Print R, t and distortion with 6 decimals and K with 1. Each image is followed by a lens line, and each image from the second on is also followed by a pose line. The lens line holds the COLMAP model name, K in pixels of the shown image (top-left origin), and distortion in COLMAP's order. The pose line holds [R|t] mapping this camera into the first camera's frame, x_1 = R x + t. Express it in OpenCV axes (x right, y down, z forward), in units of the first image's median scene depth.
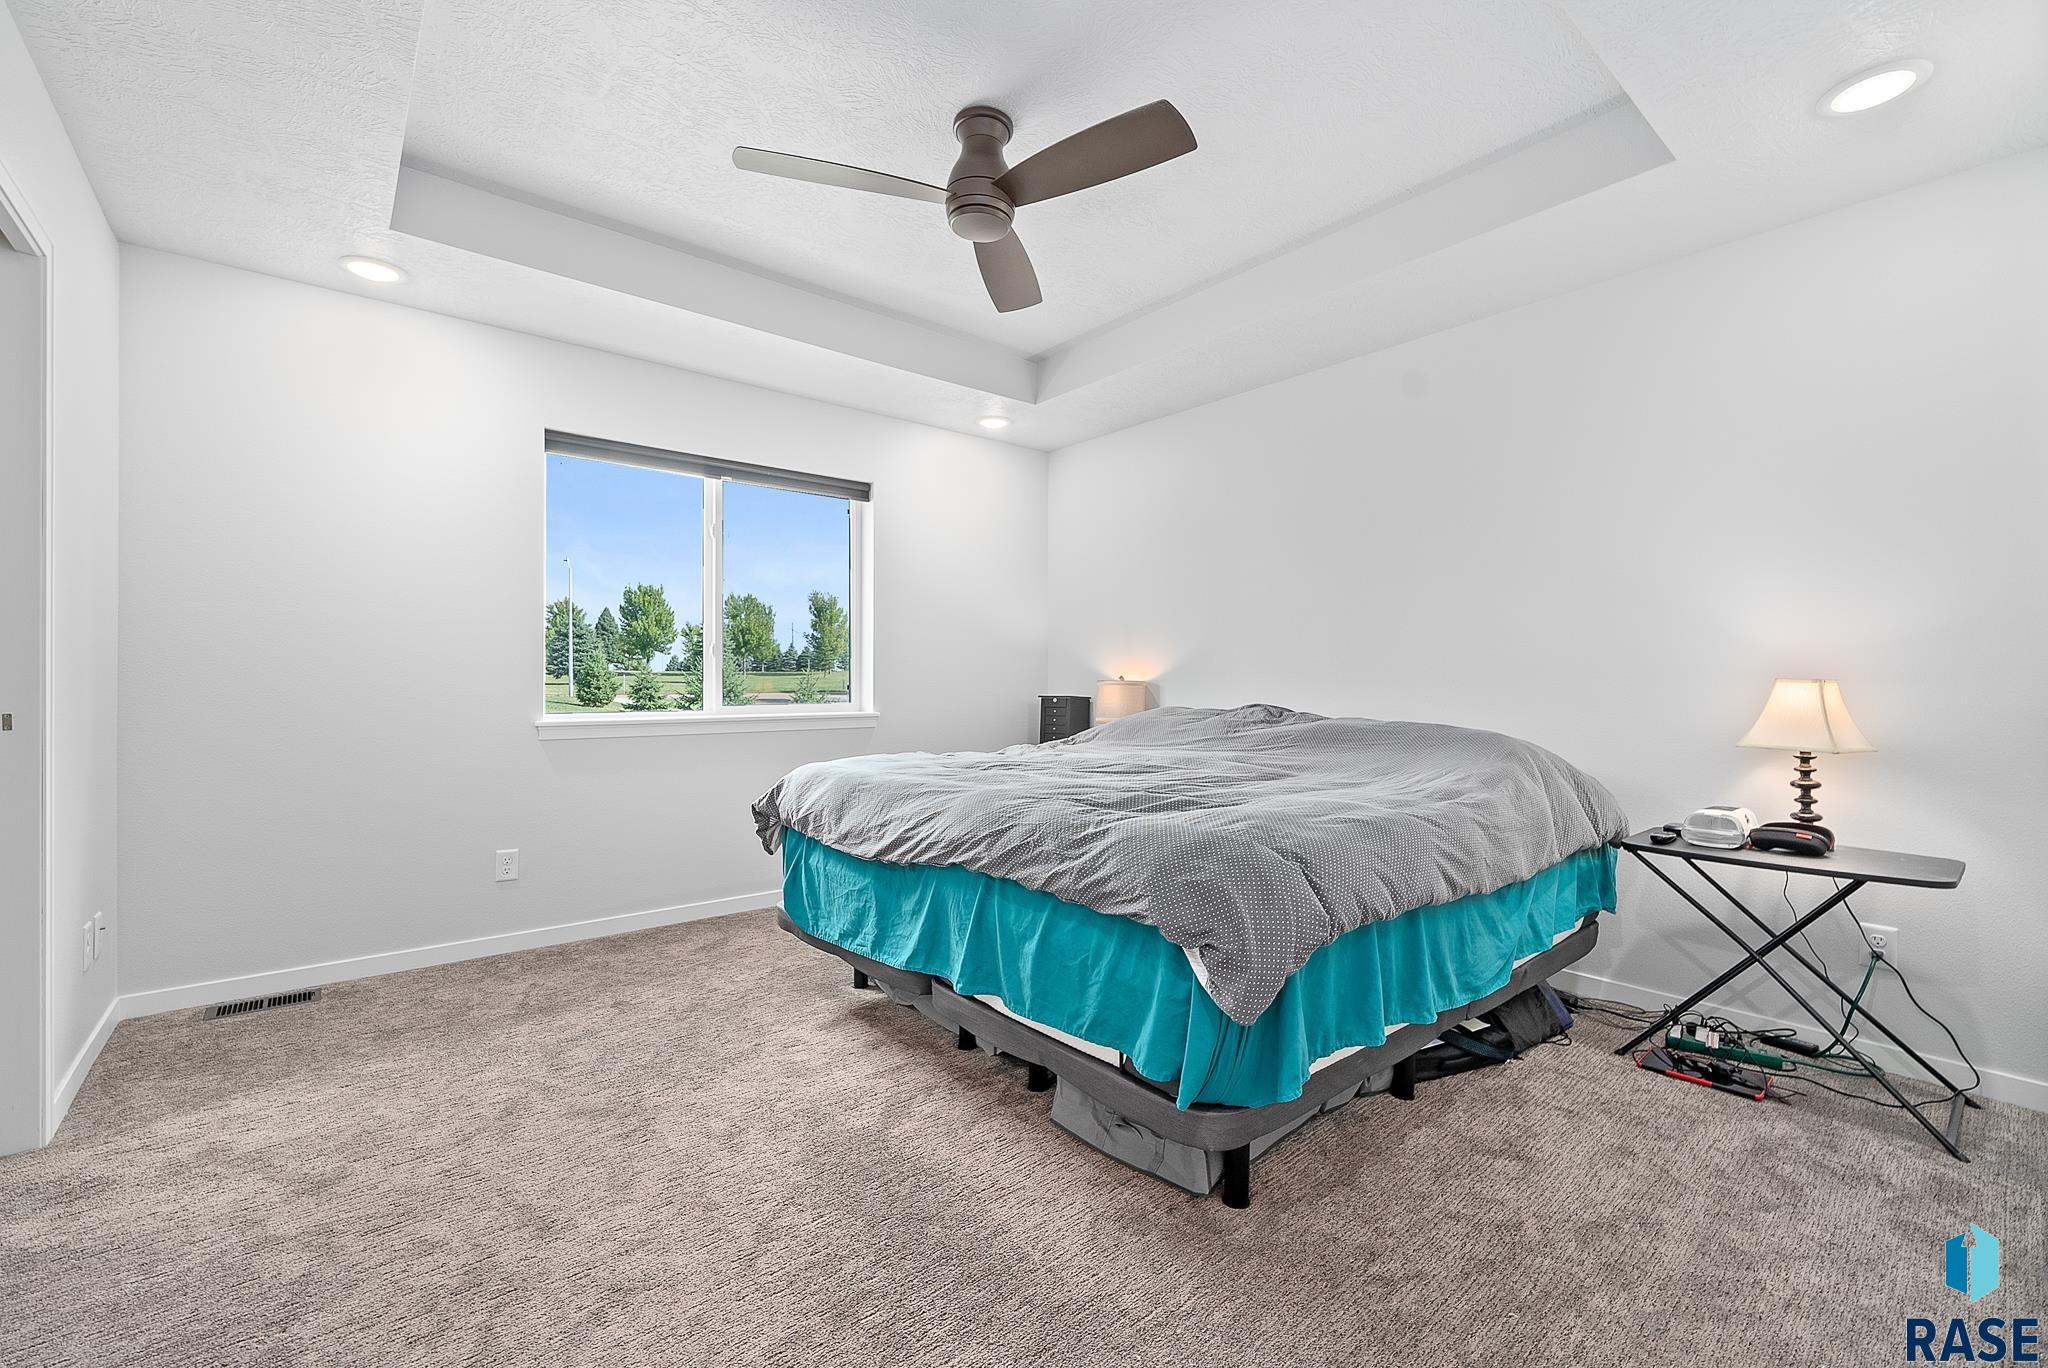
lens RADIAL K [[849.8, 0, 1023.6], [0, 849.8, 677.1], [0, 0, 1]] dist [-0.000641, -0.000609]
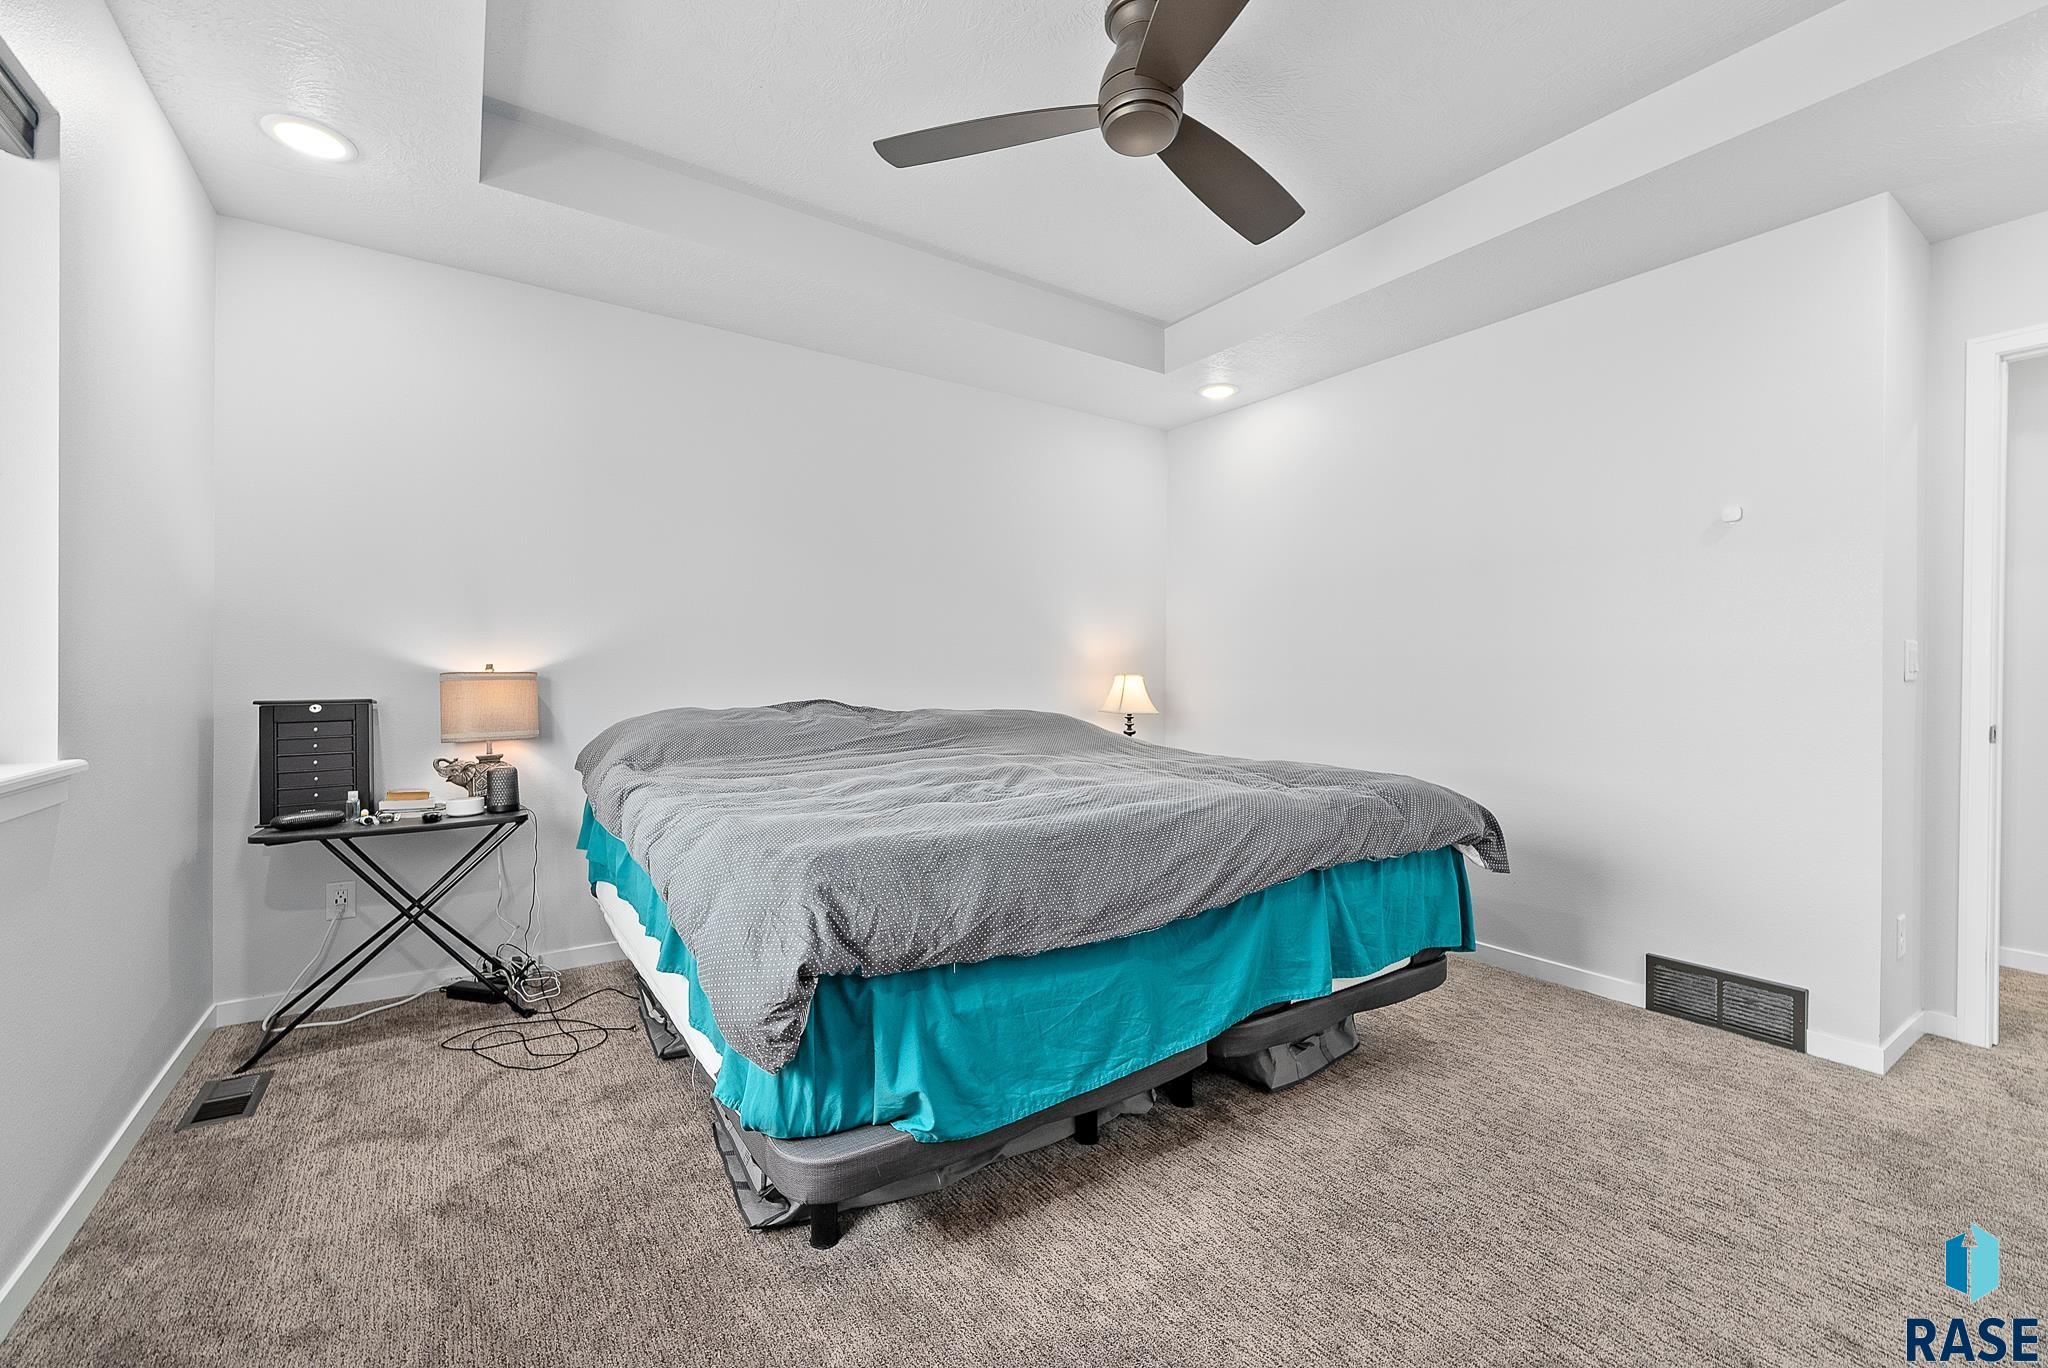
lens RADIAL K [[849.8, 0, 1023.6], [0, 849.8, 677.1], [0, 0, 1]] dist [-0.000641, -0.000609]
pose [[0.094490, -0.004970, 0.995513, -0.905657], [-0.015840, 0.999853, 0.006495, 0.000044], [-0.995400, -0.016383, 0.094397, 1.045988]]
